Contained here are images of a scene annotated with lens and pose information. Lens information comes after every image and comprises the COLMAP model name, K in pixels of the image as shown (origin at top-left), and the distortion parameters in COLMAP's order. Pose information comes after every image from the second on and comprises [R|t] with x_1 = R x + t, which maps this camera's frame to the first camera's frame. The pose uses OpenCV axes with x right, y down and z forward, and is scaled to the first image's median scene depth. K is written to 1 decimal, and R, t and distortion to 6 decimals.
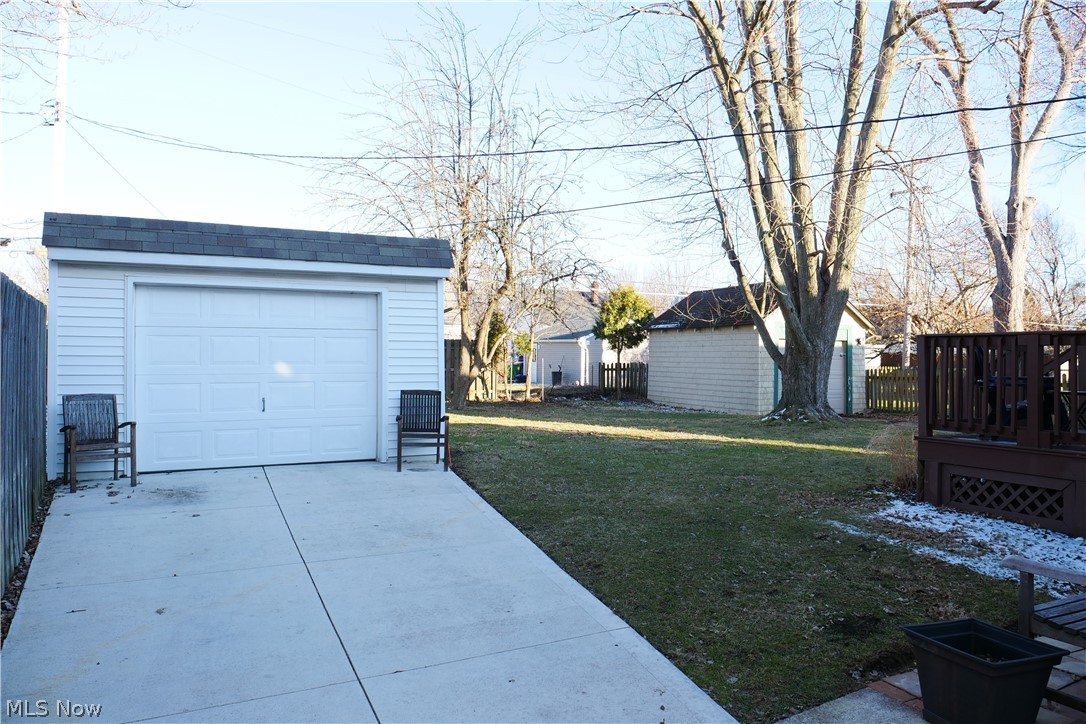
lens RADIAL K [[792.5, 0, 546.4], [0, 792.5, 360.4], [0, 0, 1]] dist [-0.057626, 0.024213]
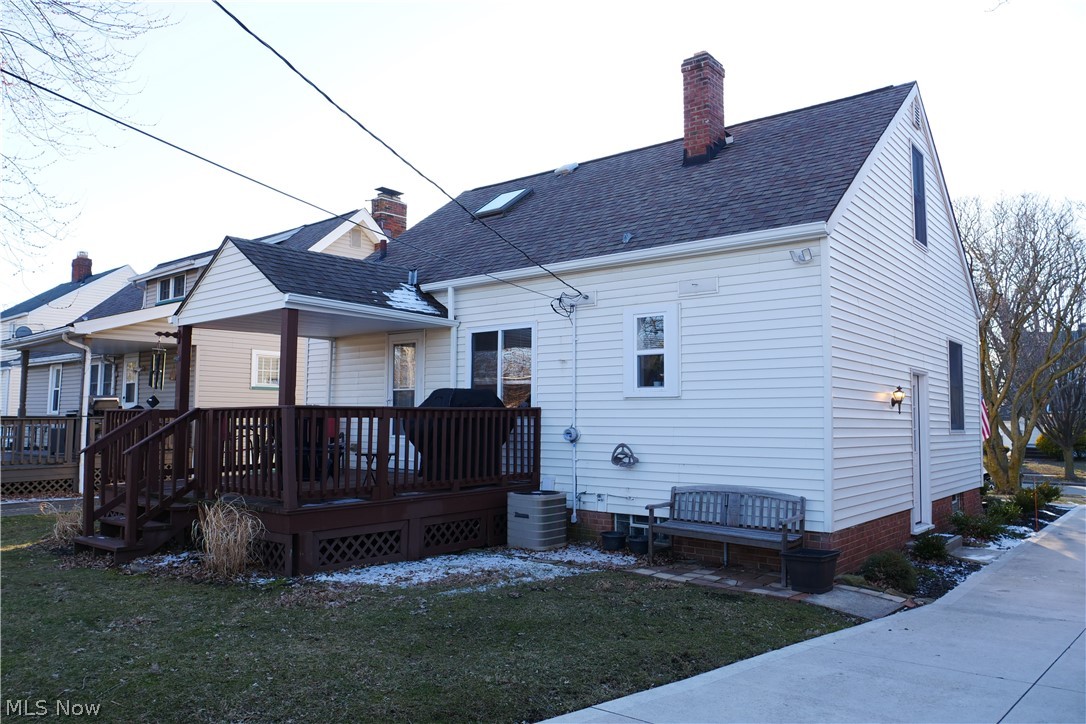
lens RADIAL K [[792.5, 0, 505.6], [0, 792.5, 359.0], [0, 0, 1]] dist [-0.057626, 0.024213]
pose [[-0.377052, 0.053252, 0.924660, -0.843895], [-0.014182, 0.997897, -0.063253, -0.052907], [-0.926083, -0.036963, -0.375504, 1.709625]]
